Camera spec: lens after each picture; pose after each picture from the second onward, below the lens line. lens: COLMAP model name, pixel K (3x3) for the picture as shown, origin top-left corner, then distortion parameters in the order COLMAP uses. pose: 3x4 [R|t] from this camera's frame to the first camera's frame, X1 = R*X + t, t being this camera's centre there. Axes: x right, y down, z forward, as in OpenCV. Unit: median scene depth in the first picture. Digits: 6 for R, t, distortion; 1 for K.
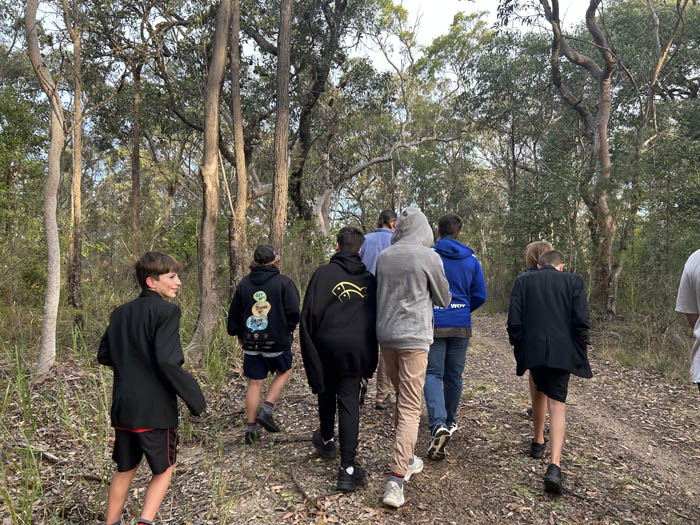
lens RADIAL K [[526.5, 0, 350.0], [0, 526.5, 262.5], [0, 0, 1]] dist [0.041657, -0.007074]
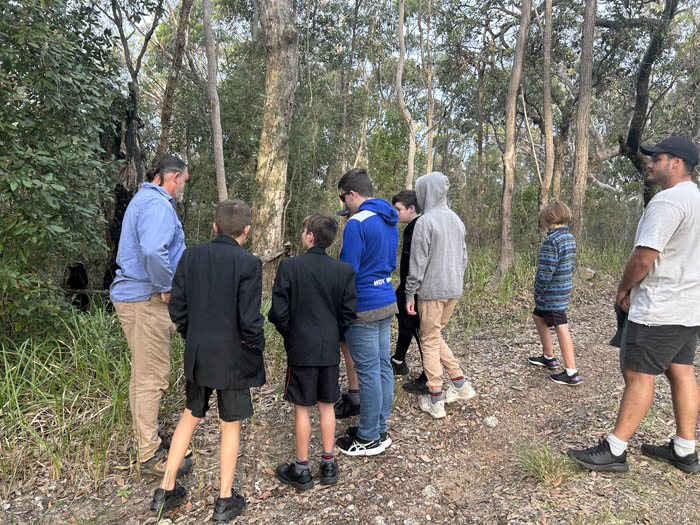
lens RADIAL K [[526.5, 0, 350.0], [0, 526.5, 262.5], [0, 0, 1]] dist [0.041657, -0.007074]
pose [[0.786395, 0.022465, -0.617315, 0.280433], [0.014253, 0.998413, 0.054491, 0.026617], [0.617560, -0.051650, 0.784826, -0.381815]]
